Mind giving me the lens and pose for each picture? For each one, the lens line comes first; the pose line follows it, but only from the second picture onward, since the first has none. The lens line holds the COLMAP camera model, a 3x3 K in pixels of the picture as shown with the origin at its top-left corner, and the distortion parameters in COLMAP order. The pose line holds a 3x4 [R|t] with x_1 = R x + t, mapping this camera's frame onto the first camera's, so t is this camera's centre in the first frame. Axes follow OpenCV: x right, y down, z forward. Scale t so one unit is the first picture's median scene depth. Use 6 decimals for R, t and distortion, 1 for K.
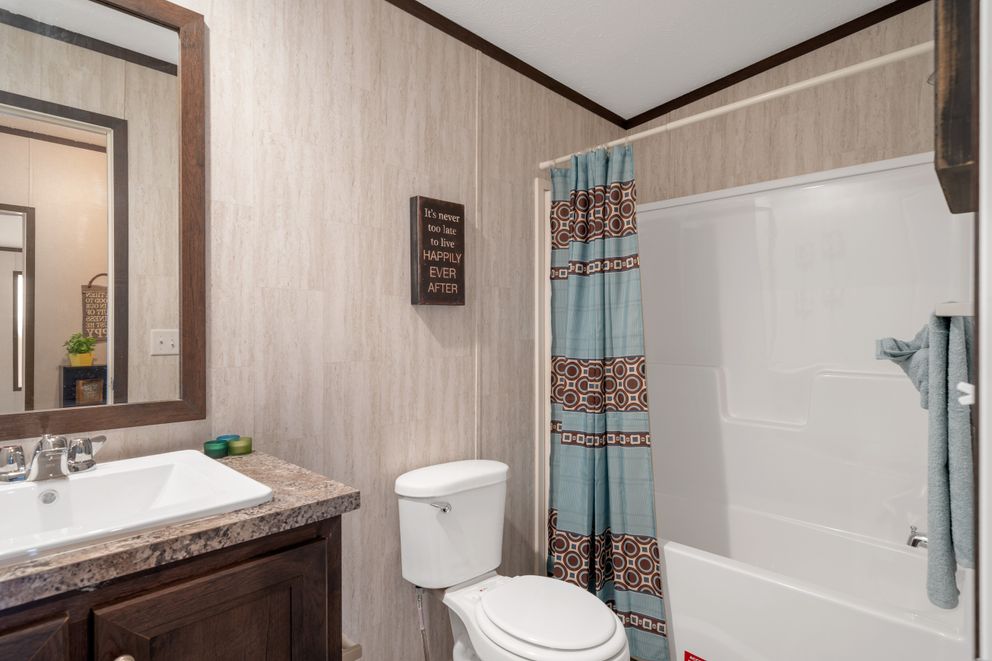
lens RADIAL K [[500.4, 0, 482.8], [0, 500.4, 334.3], [0, 0, 1]] dist [-0.012624, 0.000670]
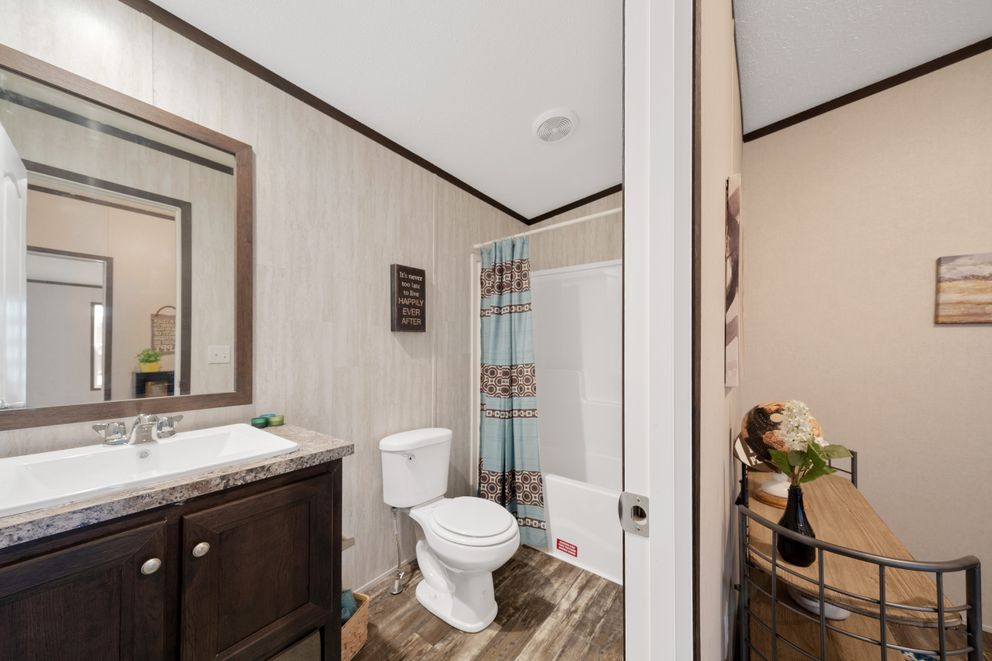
lens RADIAL K [[333.4, 0, 491.8], [0, 333.4, 348.7], [0, 0, 1]] dist [-0.000173, -0.000046]
pose [[0.991336, 0.004348, 0.131280, 0.035982], [-0.003898, 0.999986, -0.003683, -0.001757], [-0.131295, 0.003140, 0.991338, -0.096373]]
